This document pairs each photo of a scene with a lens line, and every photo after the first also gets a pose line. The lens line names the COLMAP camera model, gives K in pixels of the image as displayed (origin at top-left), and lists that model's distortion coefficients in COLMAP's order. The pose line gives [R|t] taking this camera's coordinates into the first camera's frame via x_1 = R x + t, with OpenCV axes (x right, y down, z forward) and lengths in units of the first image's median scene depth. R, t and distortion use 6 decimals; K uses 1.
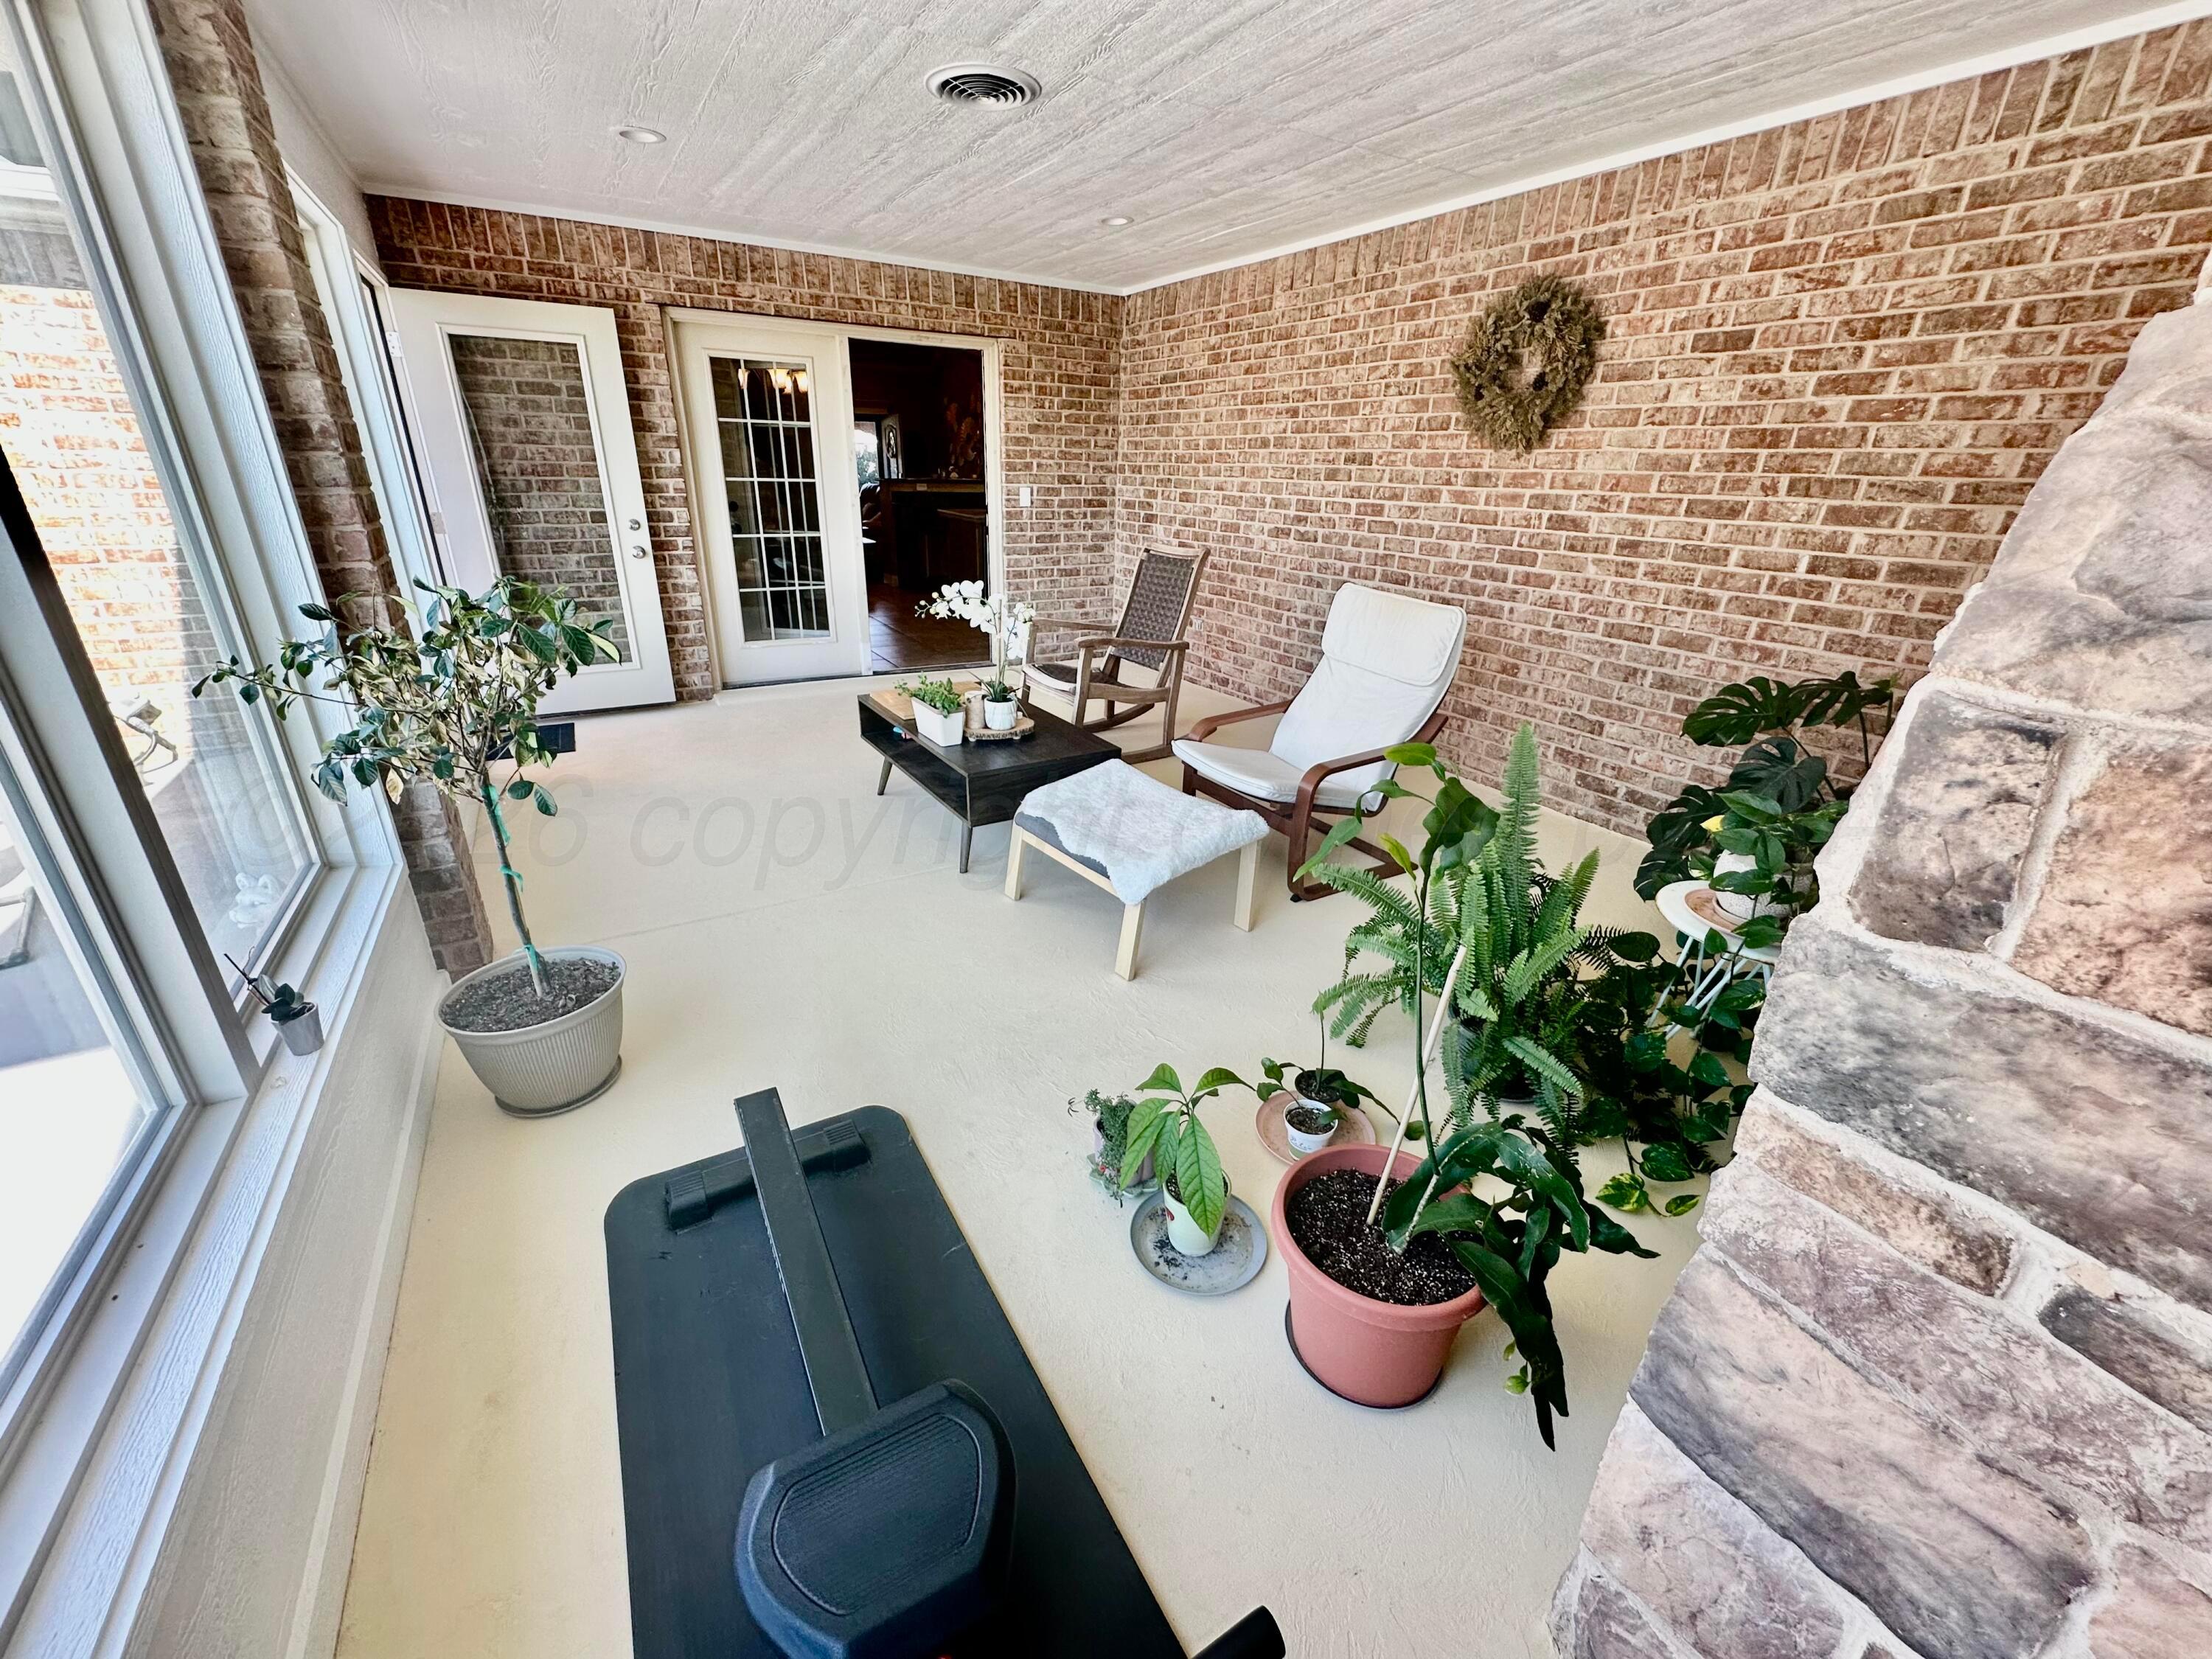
lens RADIAL K [[877.8, 0, 1100.8], [0, 877.8, 829.1], [0, 0, 1]] dist [-0.003783, 0.000768]
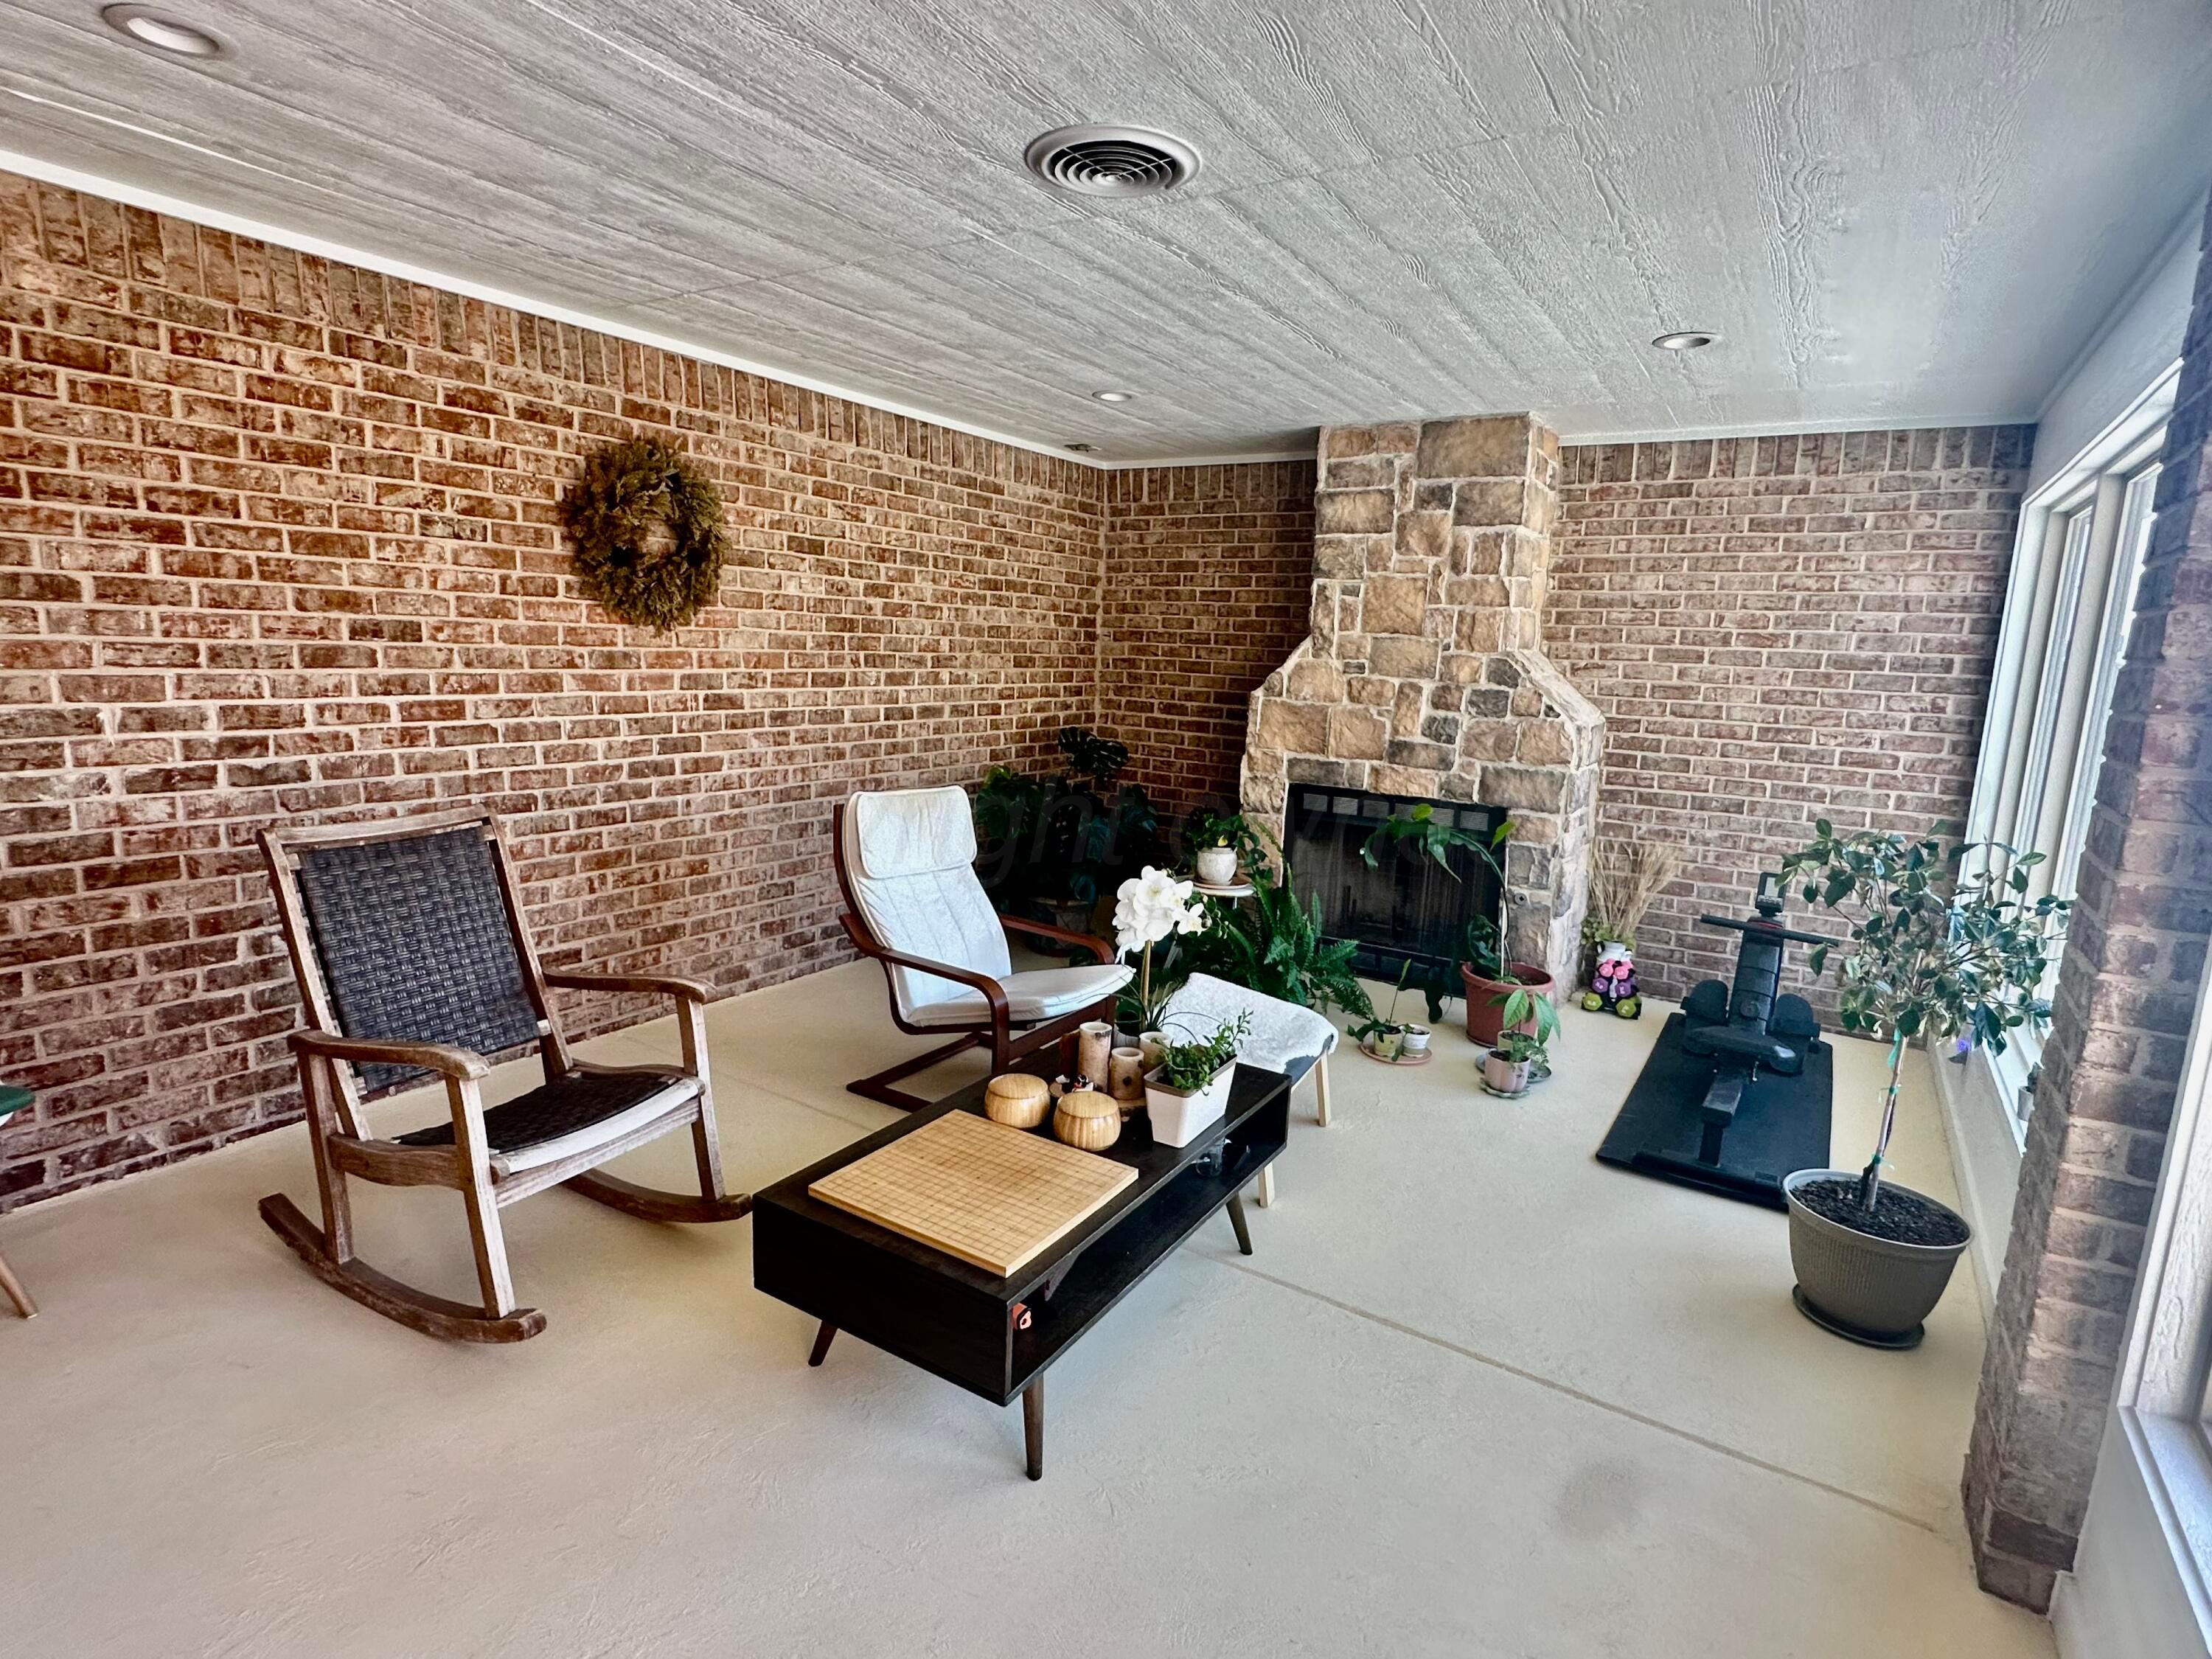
lens RADIAL K [[1119.2, 0, 1108.1], [0, 1119.2, 832.7], [0, 0, 1]] dist [-0.003491, -0.001132]
pose [[-0.444629, -0.195064, 0.874217, -0.695585], [0.292206, 0.891015, 0.347429, -0.502422], [-0.846712, 0.409929, -0.339172, 1.078086]]
